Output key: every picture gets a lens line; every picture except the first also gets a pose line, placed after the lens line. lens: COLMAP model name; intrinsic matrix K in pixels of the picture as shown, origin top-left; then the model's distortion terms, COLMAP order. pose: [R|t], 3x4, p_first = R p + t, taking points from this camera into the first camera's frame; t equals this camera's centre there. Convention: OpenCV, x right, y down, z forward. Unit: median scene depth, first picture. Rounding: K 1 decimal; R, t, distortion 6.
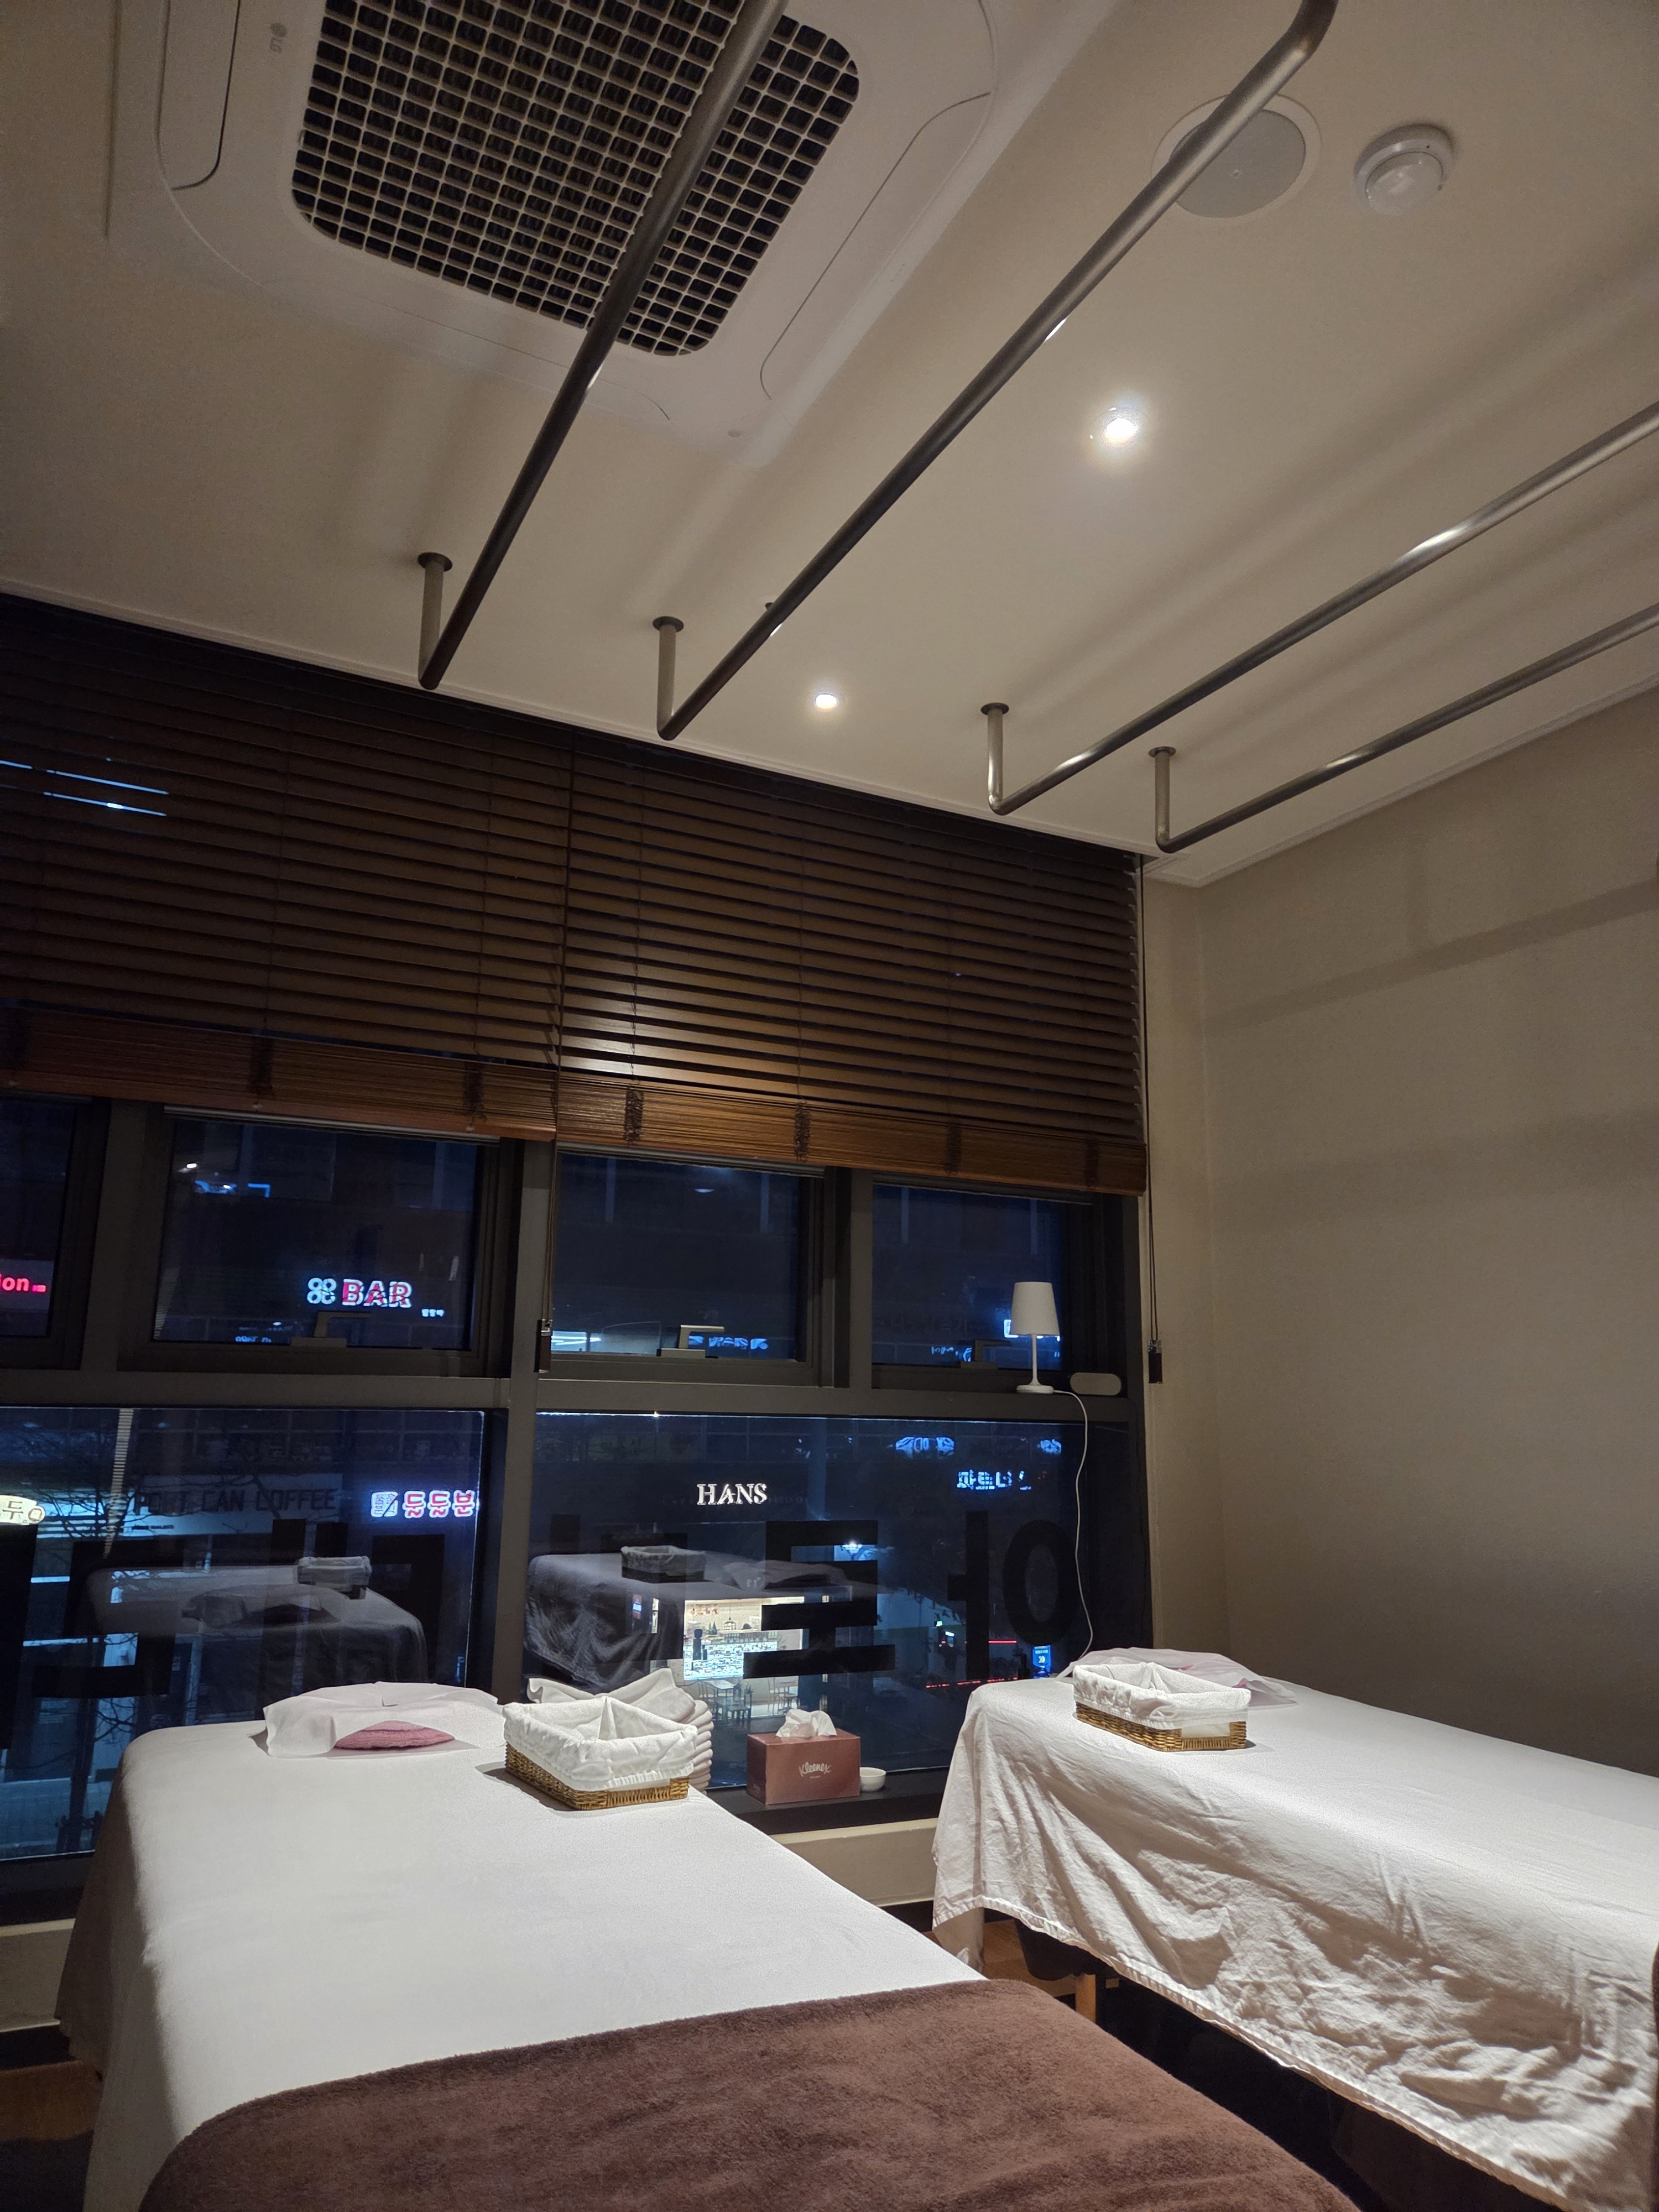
lens RADIAL K [[1483.1, 0, 829.5], [0, 1483.1, 1106.0], [0, 0, 1]] dist [0.082433, -0.061286]
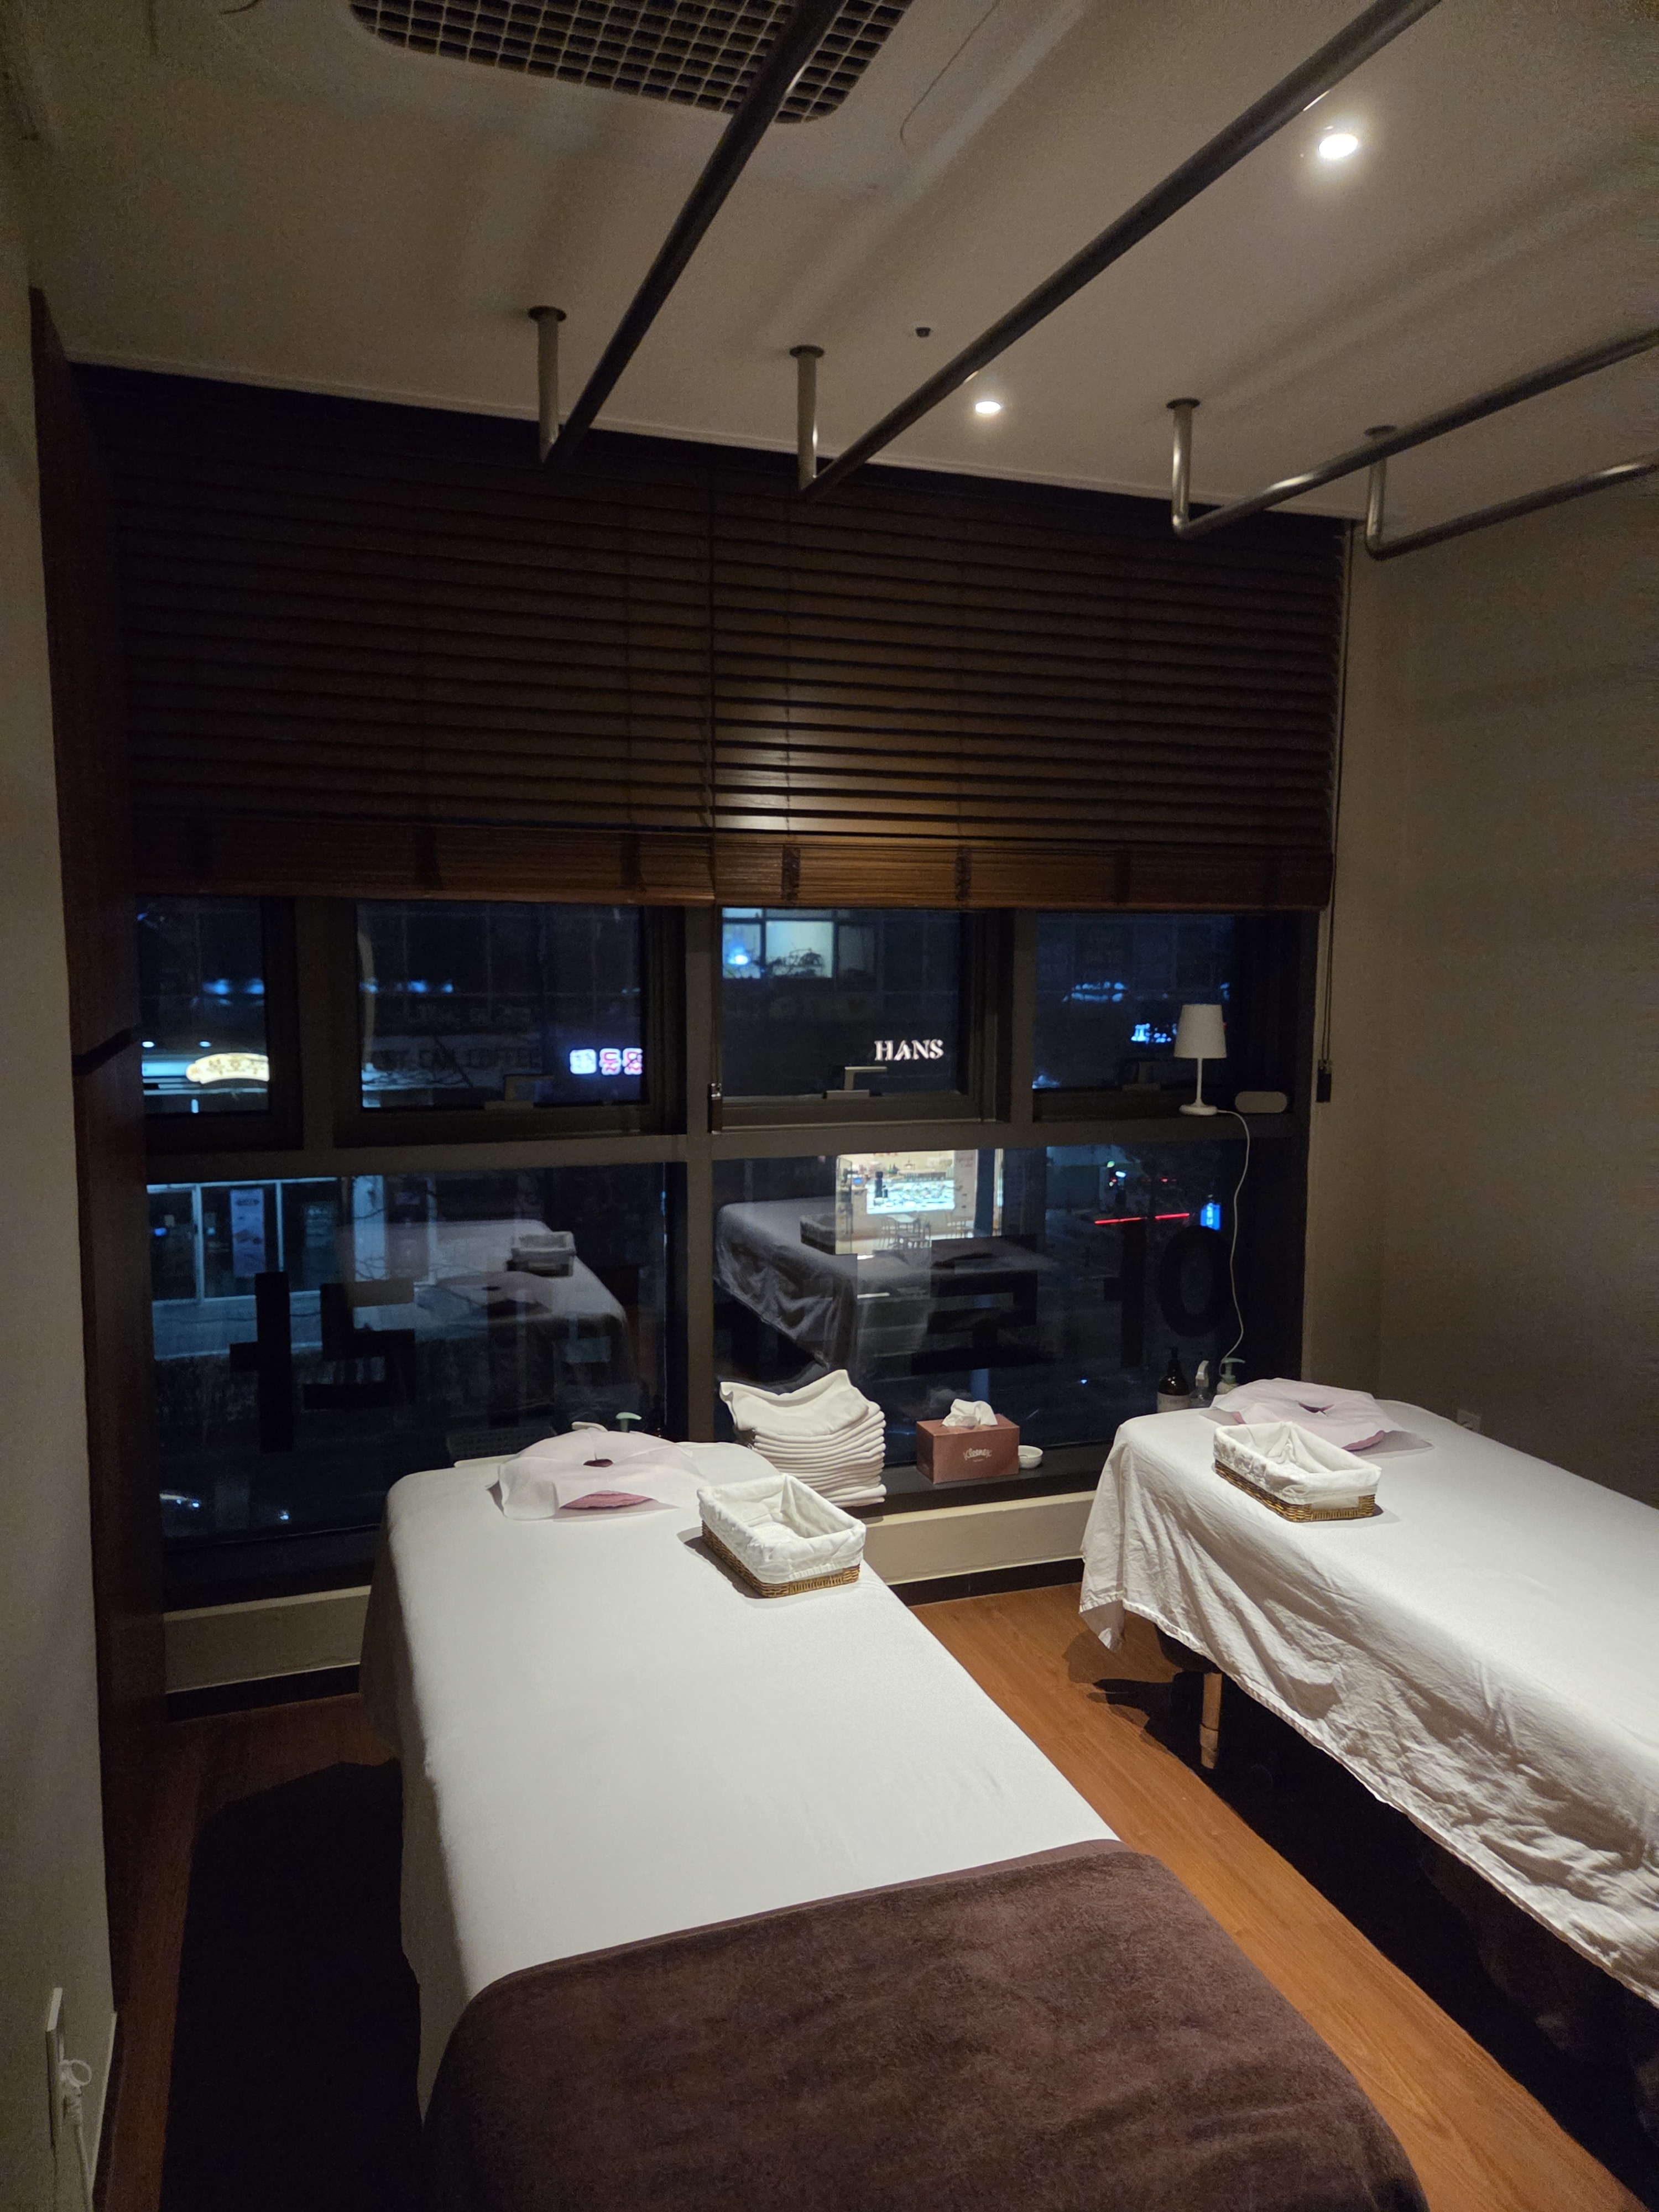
lens RADIAL K [[1503.3, 0, 829.5], [0, 1503.3, 1106.0], [0, 0, 1]] dist [0.087634, -0.073517]
pose [[0.993148, 0.003405, -0.116812, 0.016233], [0.032656, 0.951669, 0.305386, -0.218541], [0.112206, -0.307108, 0.945037, 0.011100]]
